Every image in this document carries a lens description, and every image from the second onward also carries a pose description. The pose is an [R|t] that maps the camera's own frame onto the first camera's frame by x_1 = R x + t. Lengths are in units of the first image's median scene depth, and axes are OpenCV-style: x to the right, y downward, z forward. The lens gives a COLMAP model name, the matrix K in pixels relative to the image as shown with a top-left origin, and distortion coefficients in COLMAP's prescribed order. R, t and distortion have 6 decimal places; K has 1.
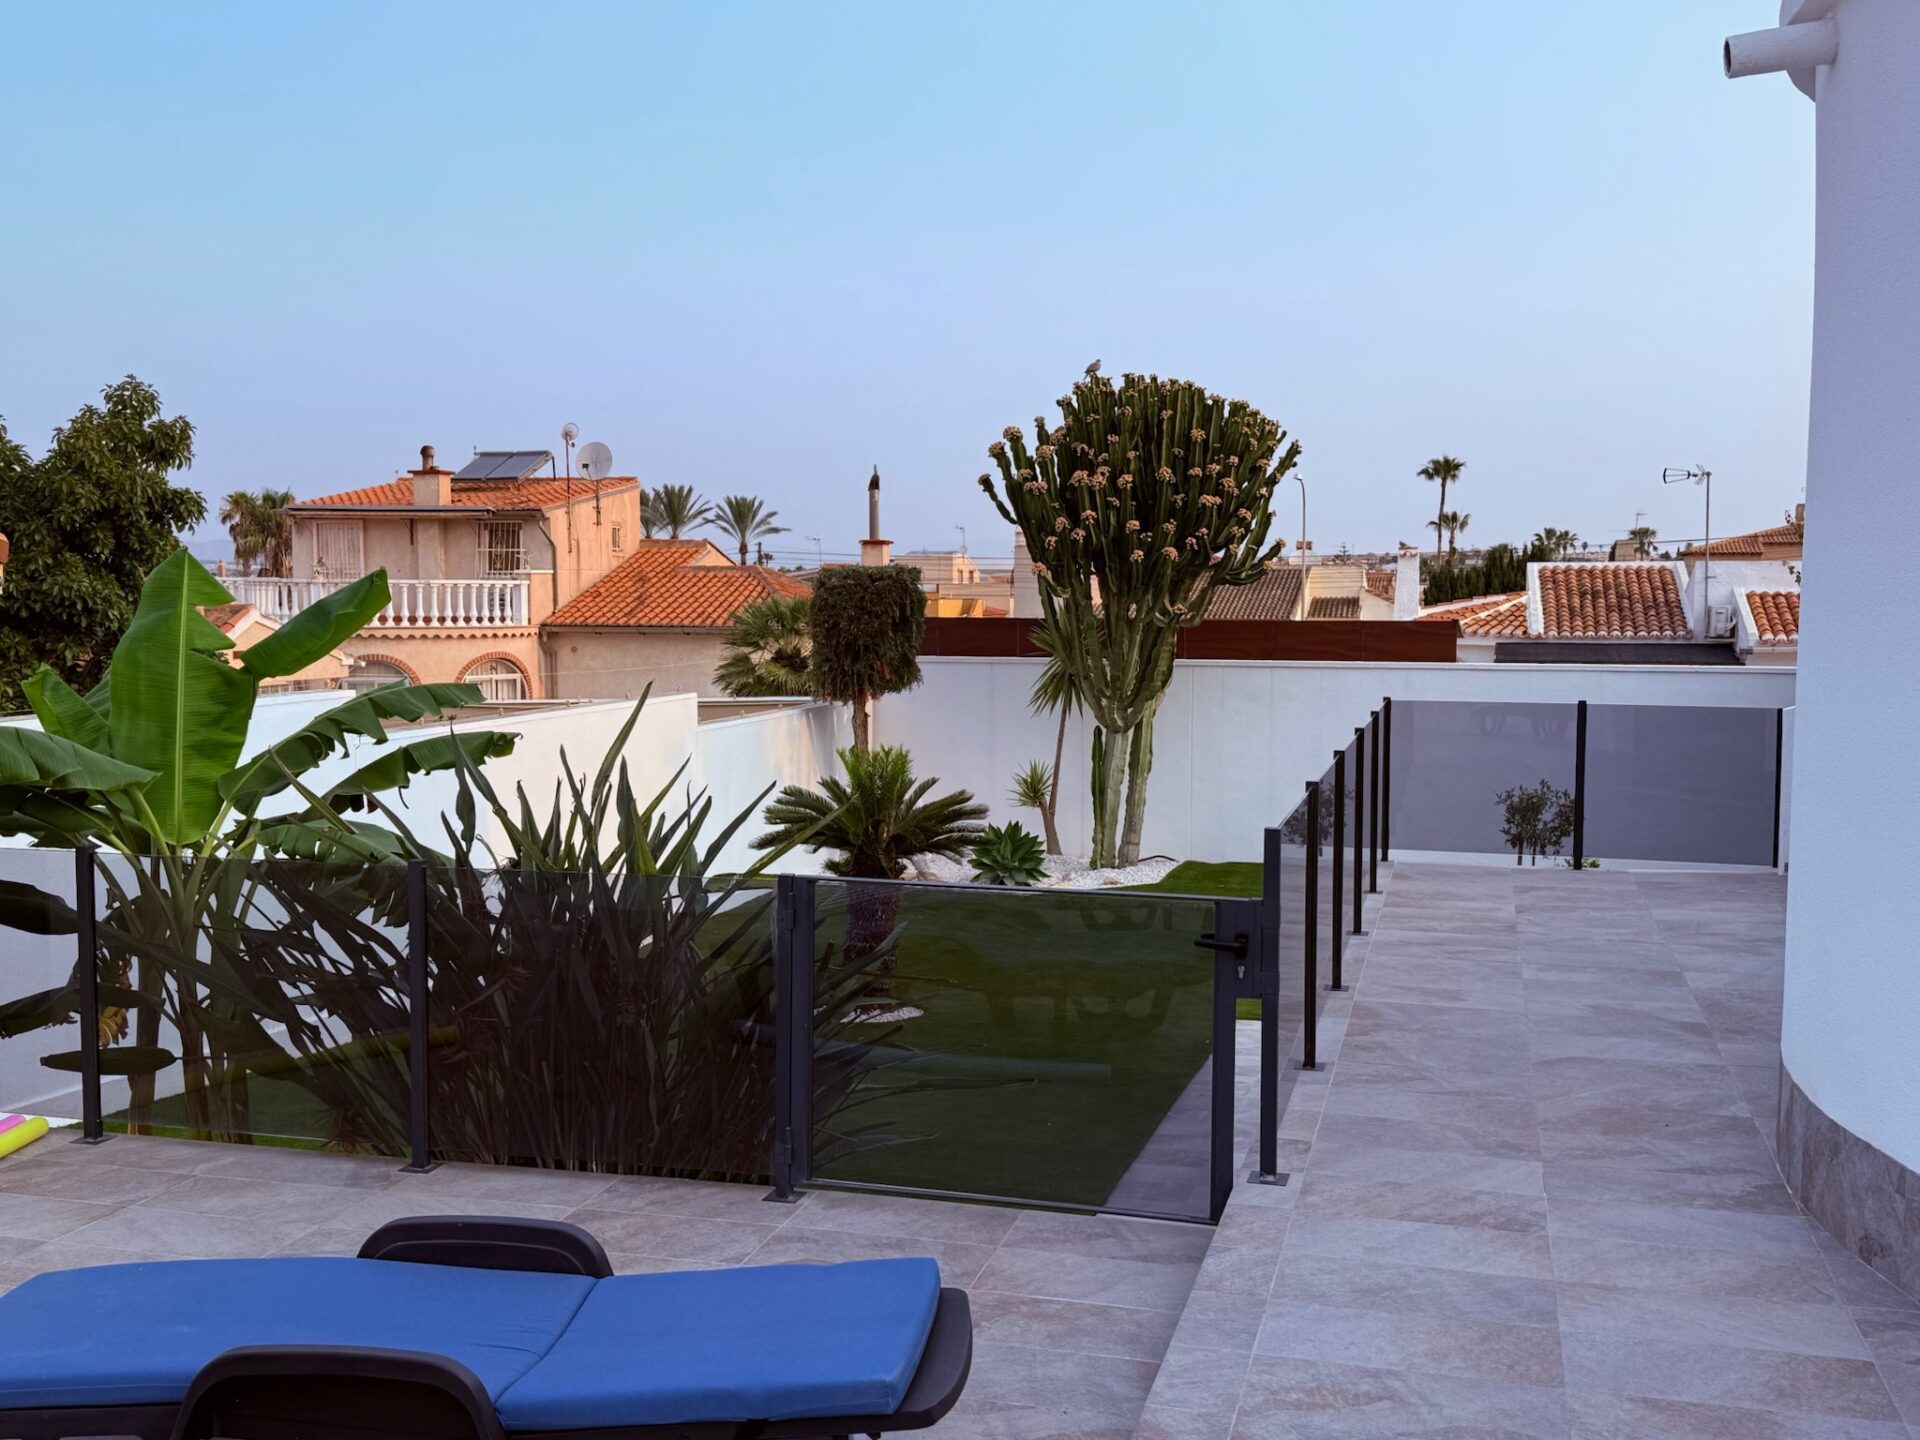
lens RADIAL K [[1903.7, 0, 960.0], [0, 1903.7, 720.0], [0, 0, 1]] dist [0.188167, 0.003327]
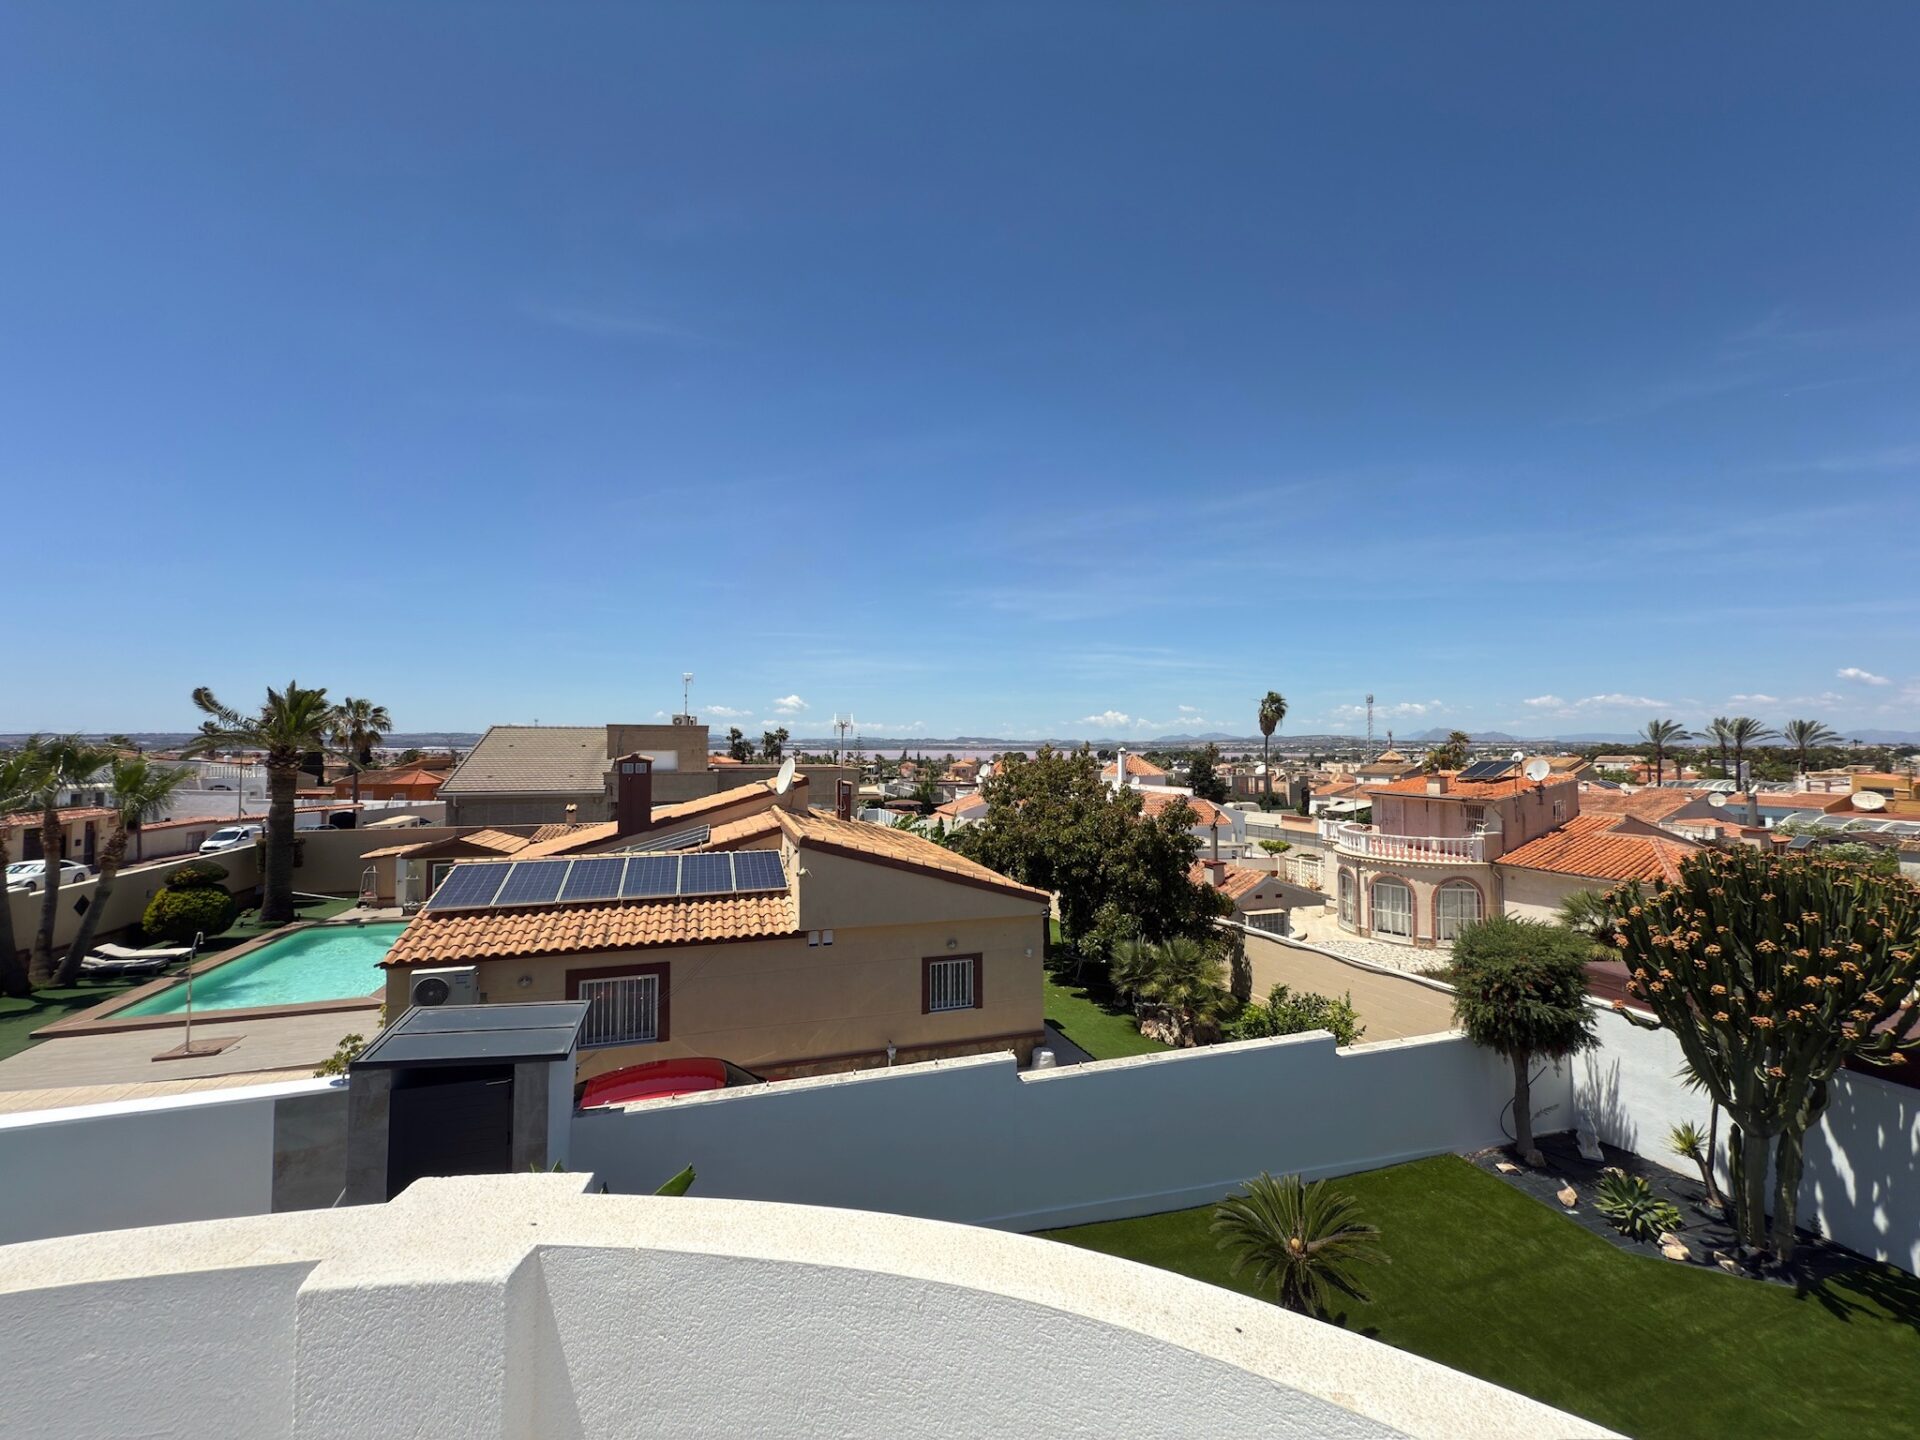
lens RADIAL K [[771.9, 0, 959.0], [0, 771.9, 713.8], [0, 0, 1]] dist [0.001281, 0.000561]
pose [[0.566819, -0.030777, -0.823267, 0.210415], [-0.066056, 0.994387, -0.082653, -0.188075], [0.821190, 0.101232, 0.561605, 0.271676]]
